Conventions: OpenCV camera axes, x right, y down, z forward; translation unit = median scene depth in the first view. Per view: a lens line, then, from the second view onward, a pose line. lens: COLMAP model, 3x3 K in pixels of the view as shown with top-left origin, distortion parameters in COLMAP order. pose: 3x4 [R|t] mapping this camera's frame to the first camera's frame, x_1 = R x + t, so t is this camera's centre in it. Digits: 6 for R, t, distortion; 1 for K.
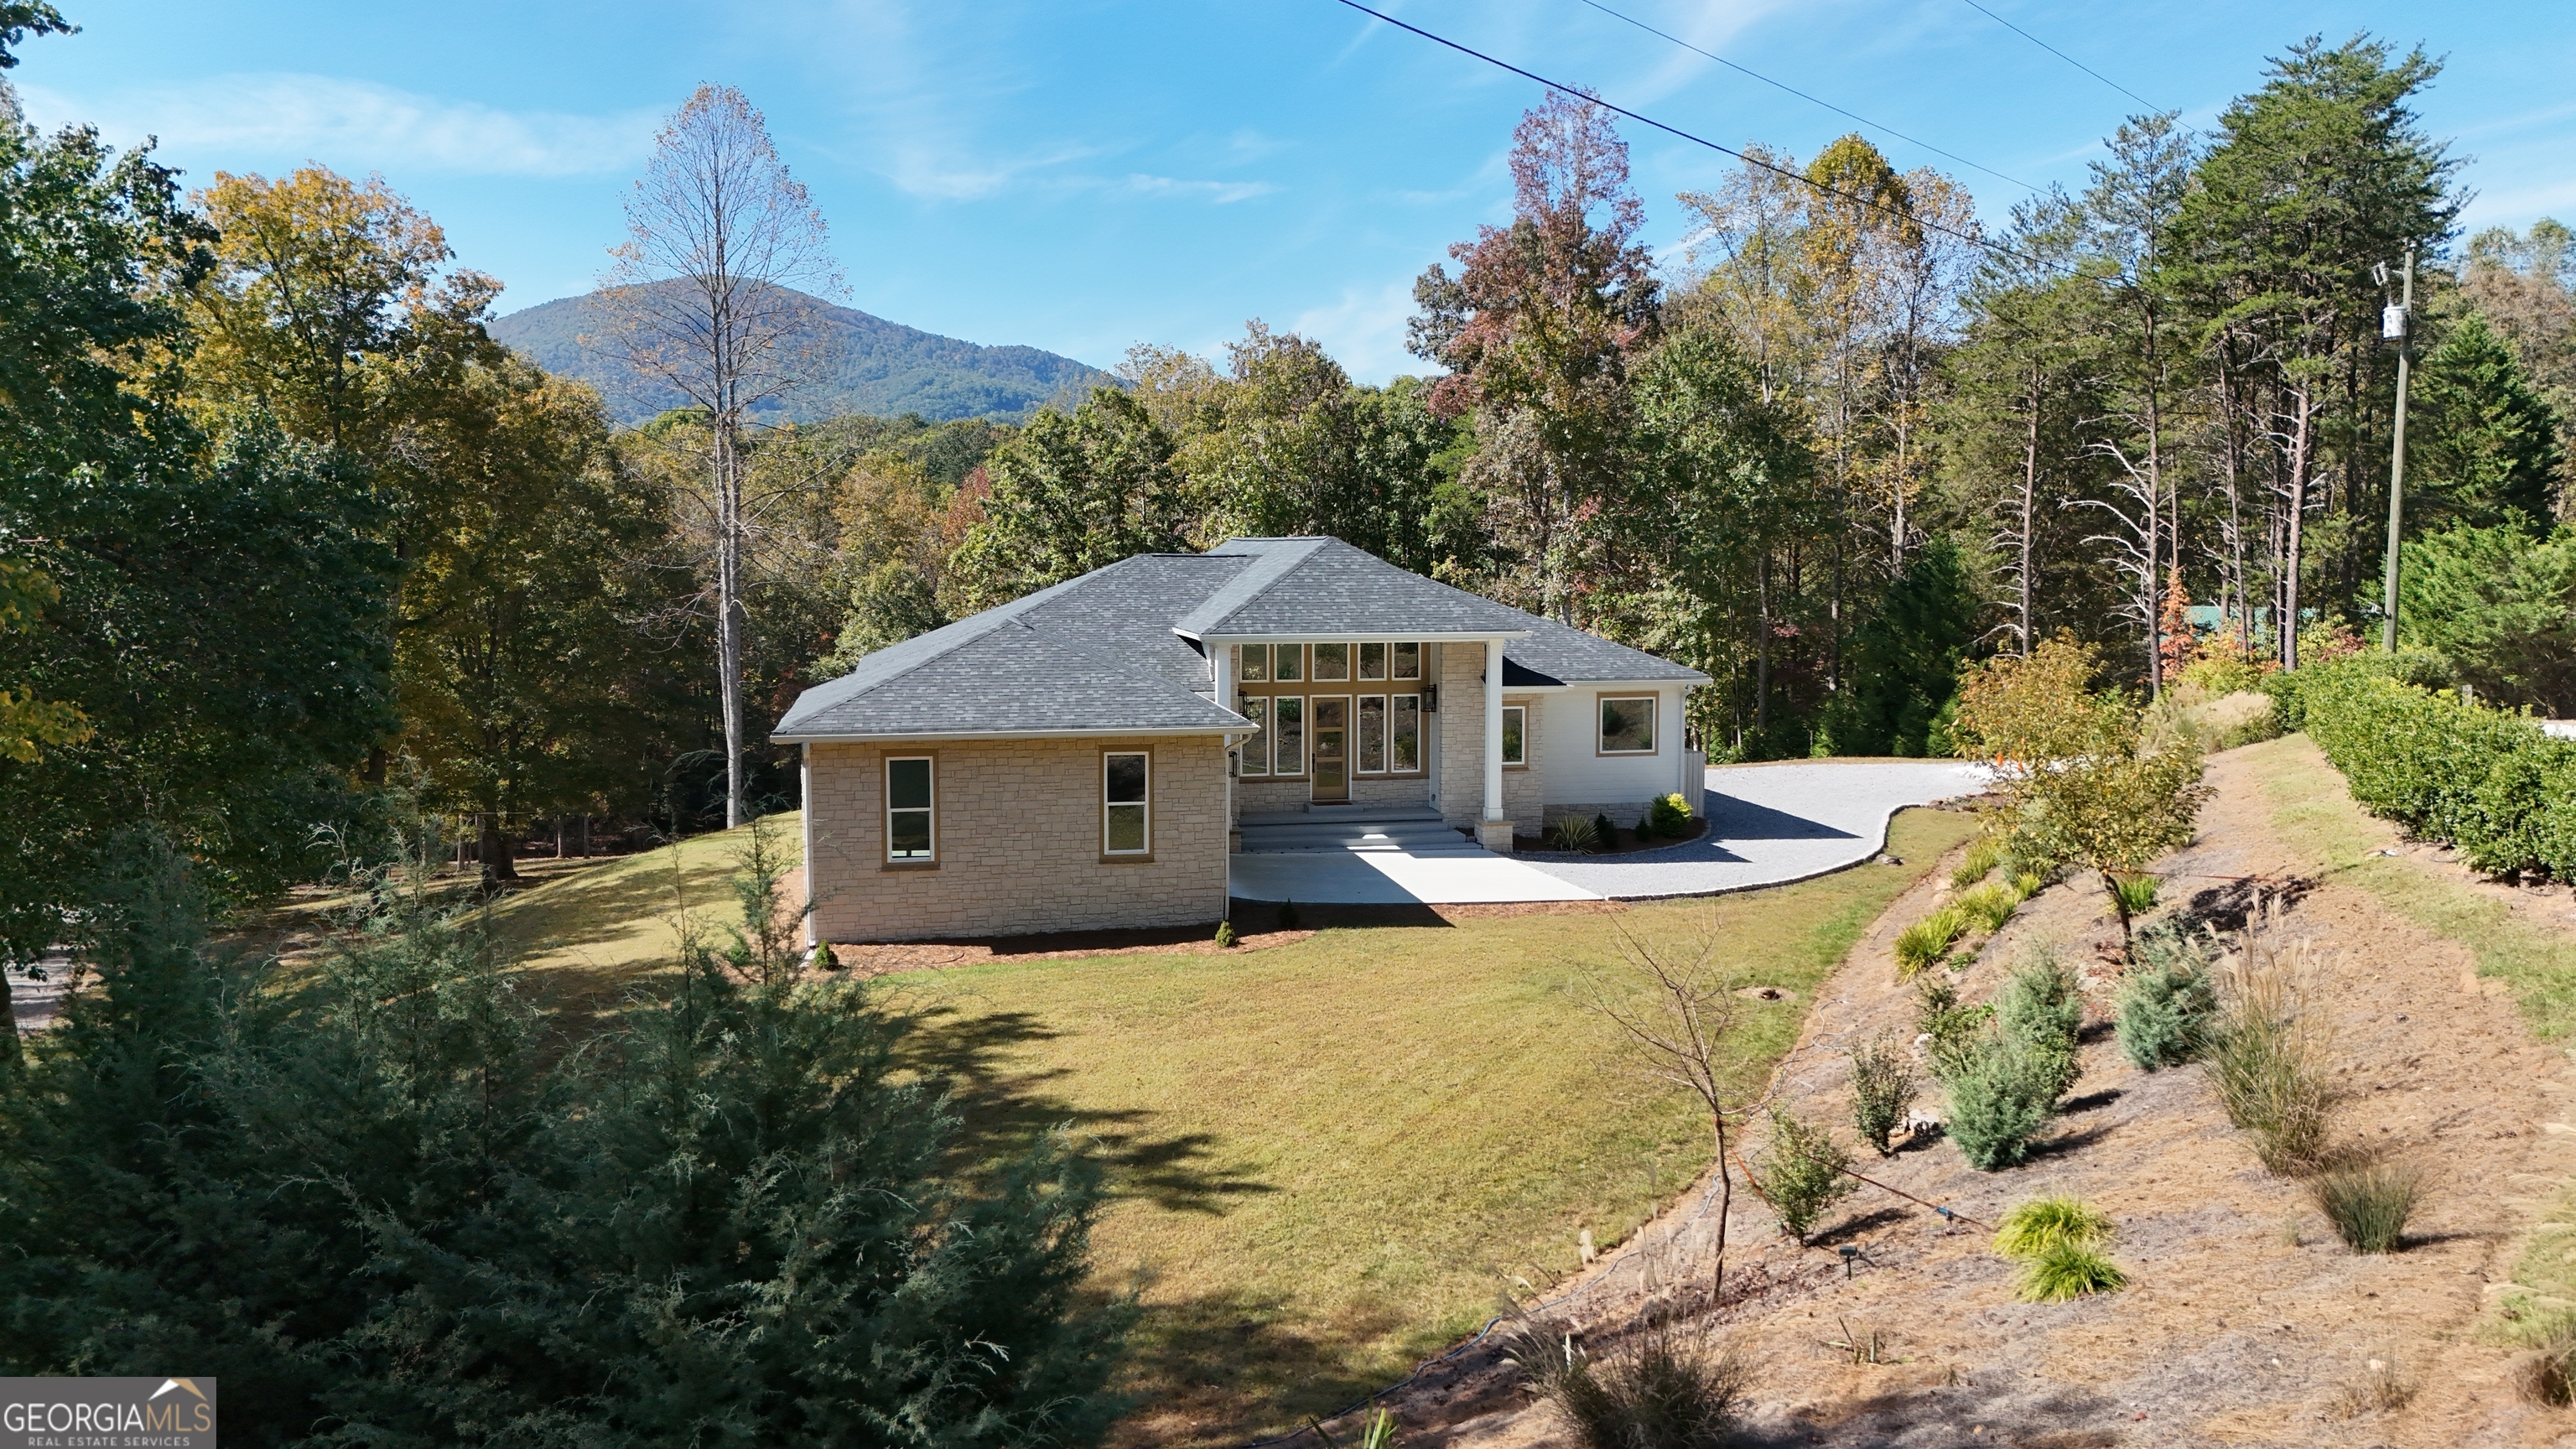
lens RADIAL K [[1905.9, 0, 1288.0], [0, 1905.9, 724.5], [0, 0, 1]] dist [0.074272, -0.077715]
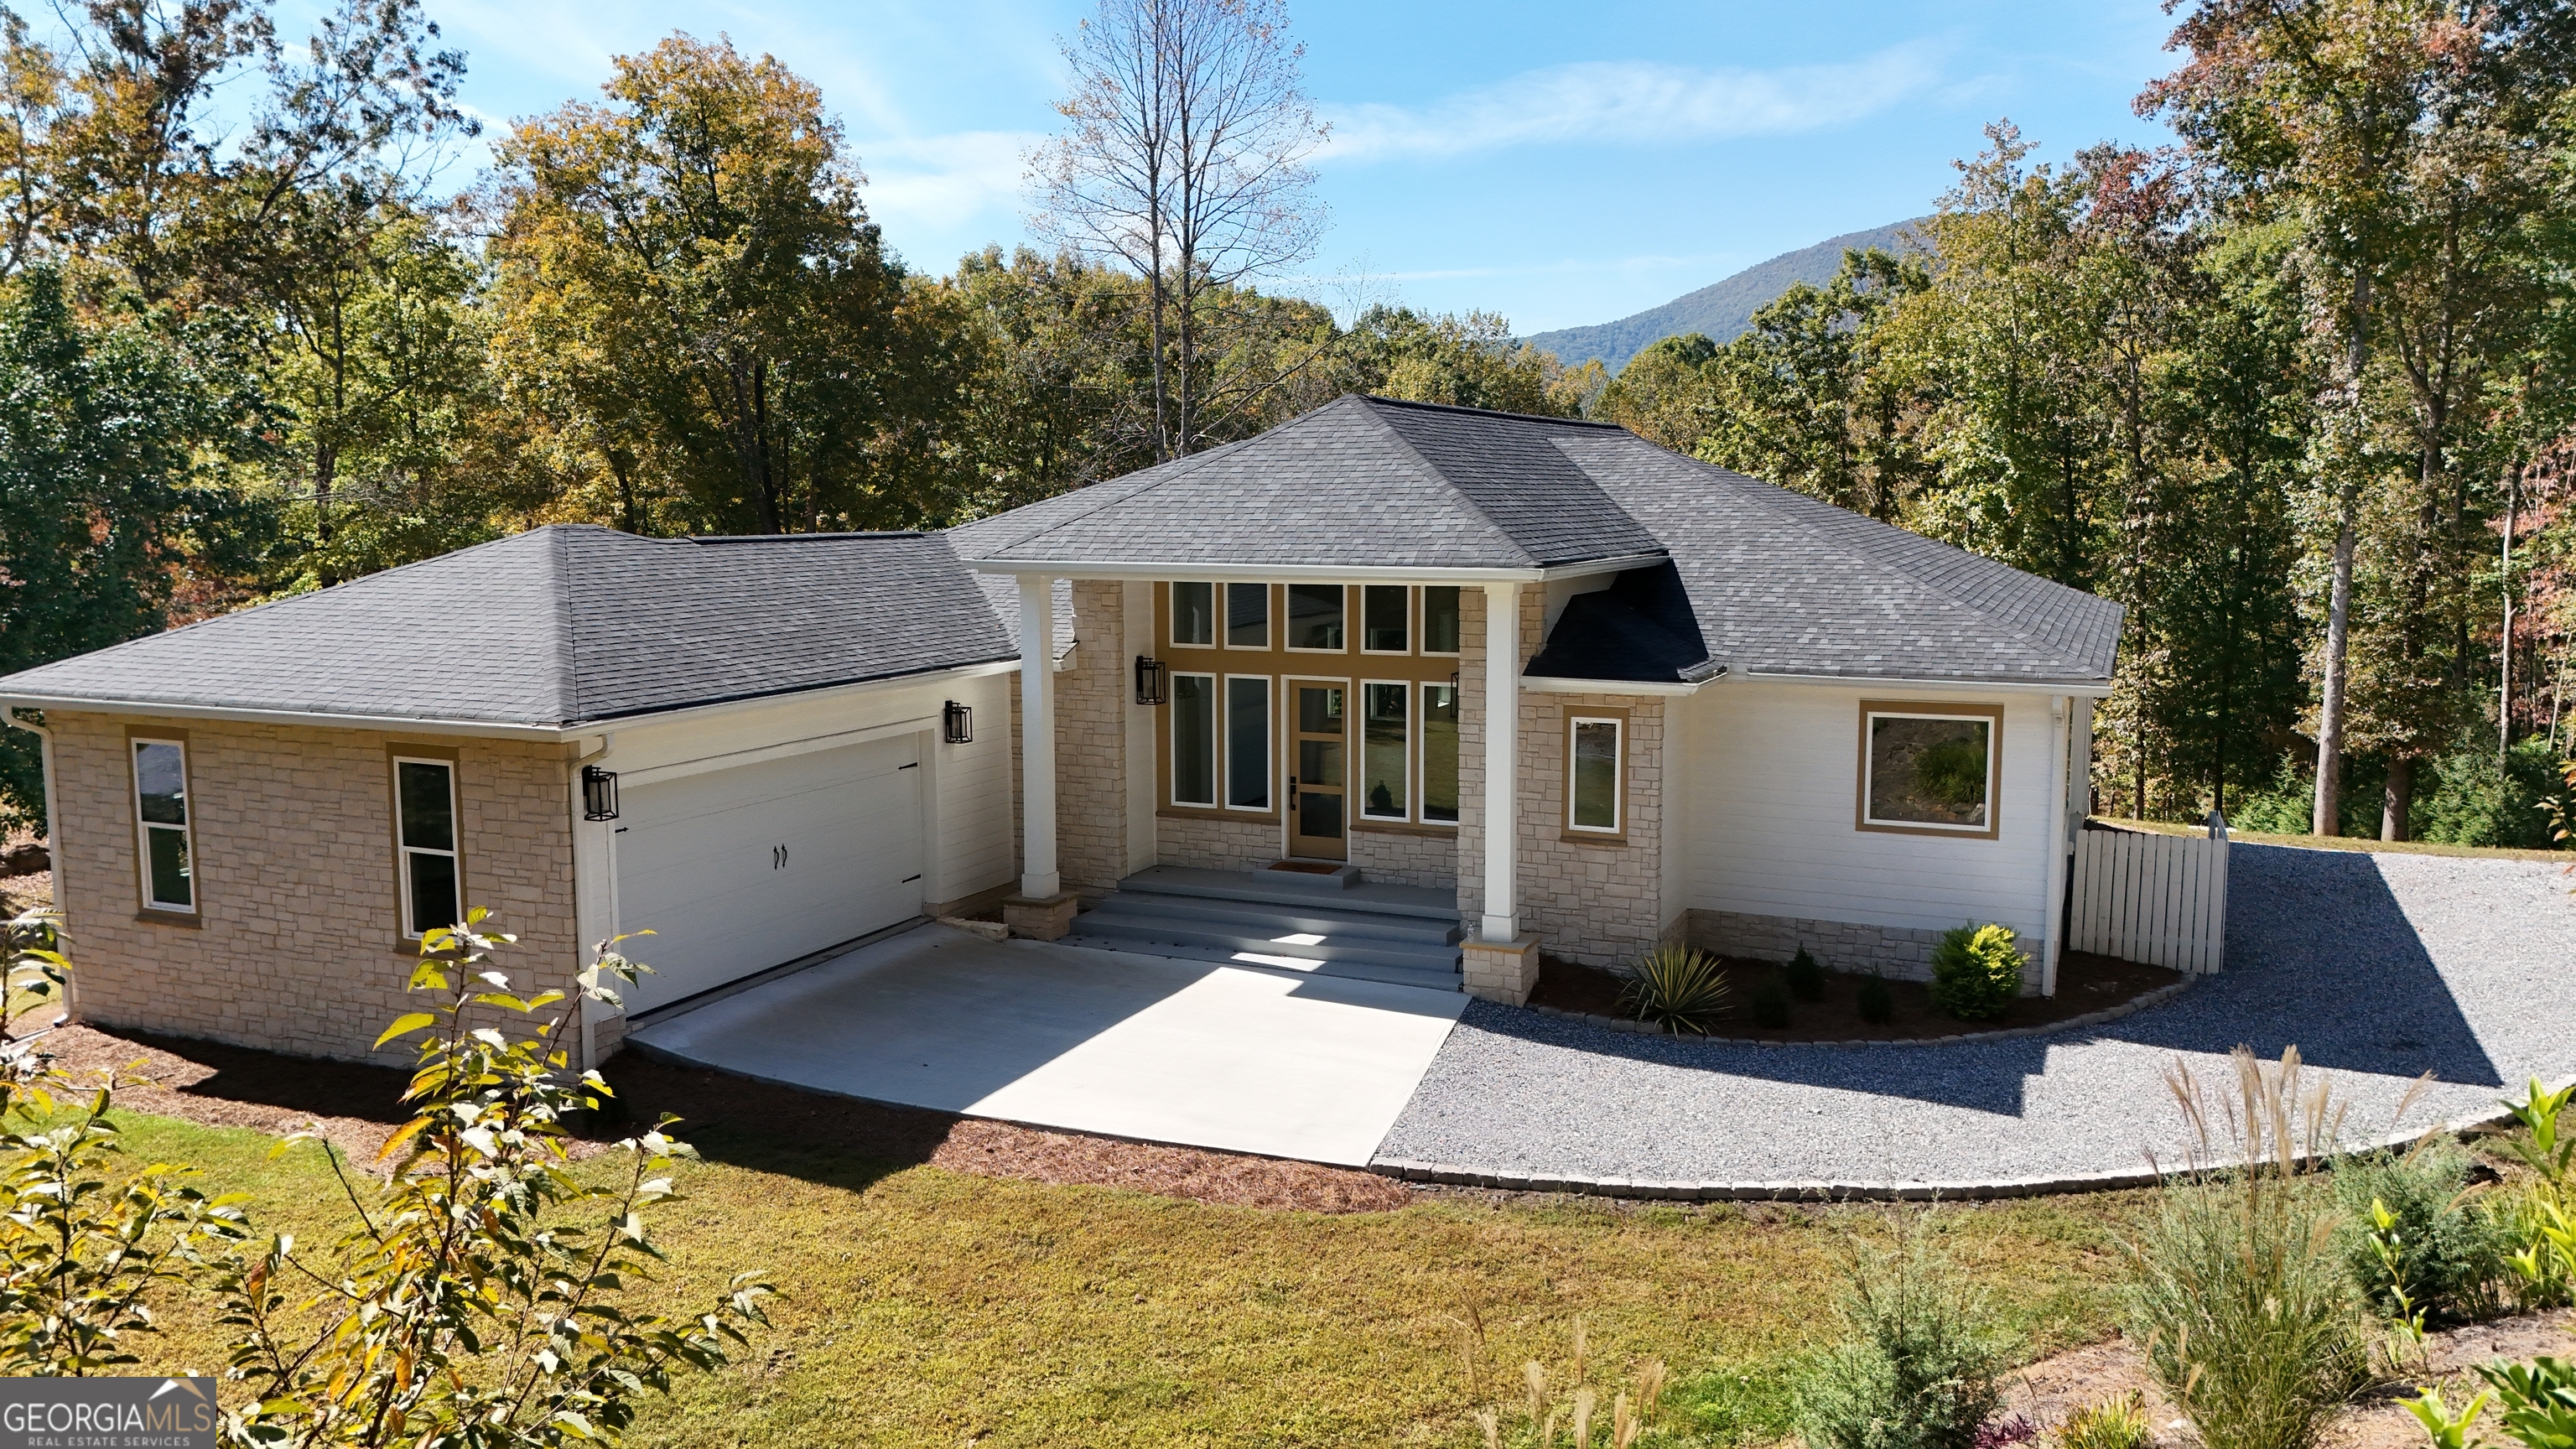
lens RADIAL K [[1905.9, 0, 1288.0], [0, 1905.9, 724.5], [0, 0, 1]] dist [0.074272, -0.077715]
pose [[0.816693, 0.067892, -0.573065, 0.336913], [-0.052067, 0.997674, 0.043994, -0.025475], [0.574719, -0.006092, 0.818328, 0.527920]]
